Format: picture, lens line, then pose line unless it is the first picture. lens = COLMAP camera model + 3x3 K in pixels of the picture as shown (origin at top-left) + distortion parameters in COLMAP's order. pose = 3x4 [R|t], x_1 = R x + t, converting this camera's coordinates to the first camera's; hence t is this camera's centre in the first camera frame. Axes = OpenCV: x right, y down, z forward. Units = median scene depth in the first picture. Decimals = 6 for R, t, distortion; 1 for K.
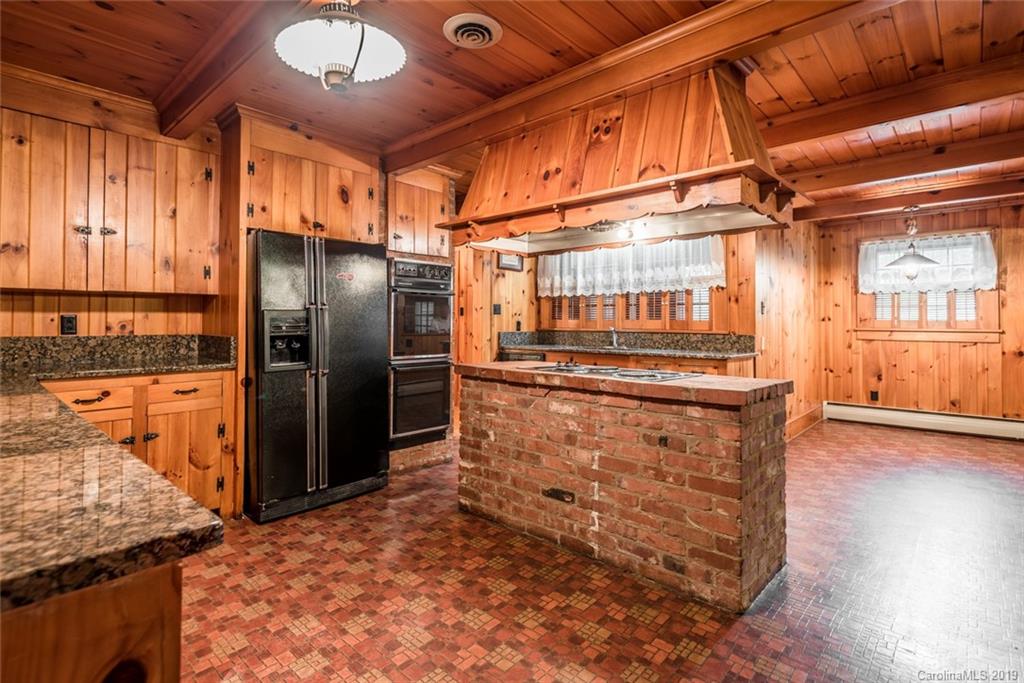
lens RADIAL K [[491.9, 0, 512.0], [0, 491.9, 341.5], [0, 0, 1]] dist [-0.001215, -0.000180]
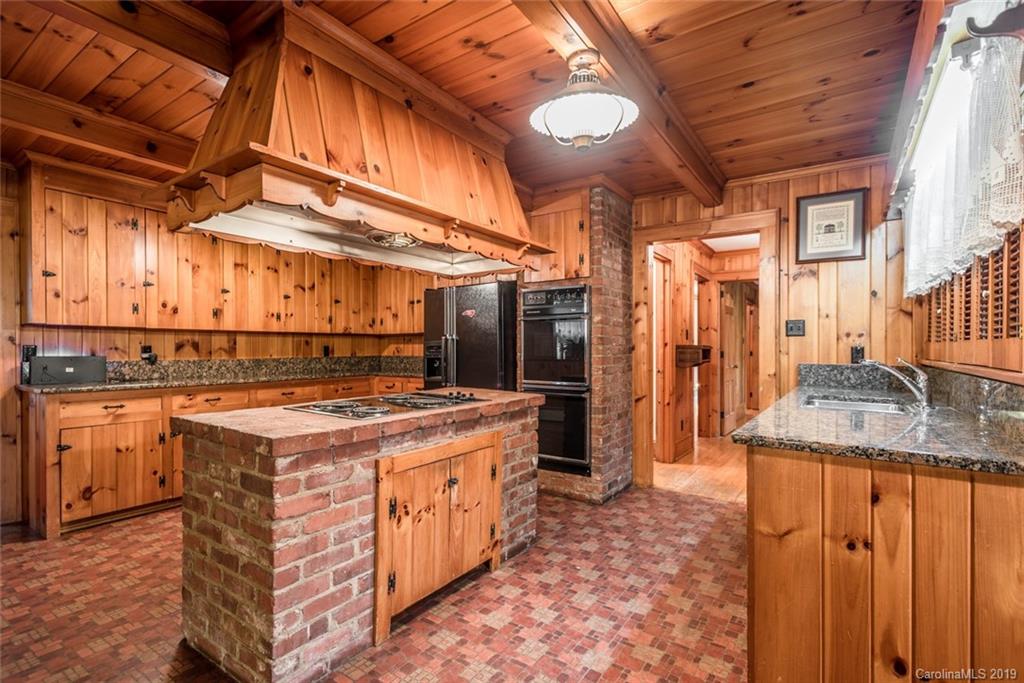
lens RADIAL K [[481.4, 0, 516.9], [0, 481.4, 354.9], [0, 0, 1]] dist [0.036308, 0.000241]
pose [[0.150008, 0.010137, -0.988633, 0.742043], [-0.039375, 0.999215, 0.004271, -0.025938], [0.987900, 0.038287, 0.150289, 0.746300]]
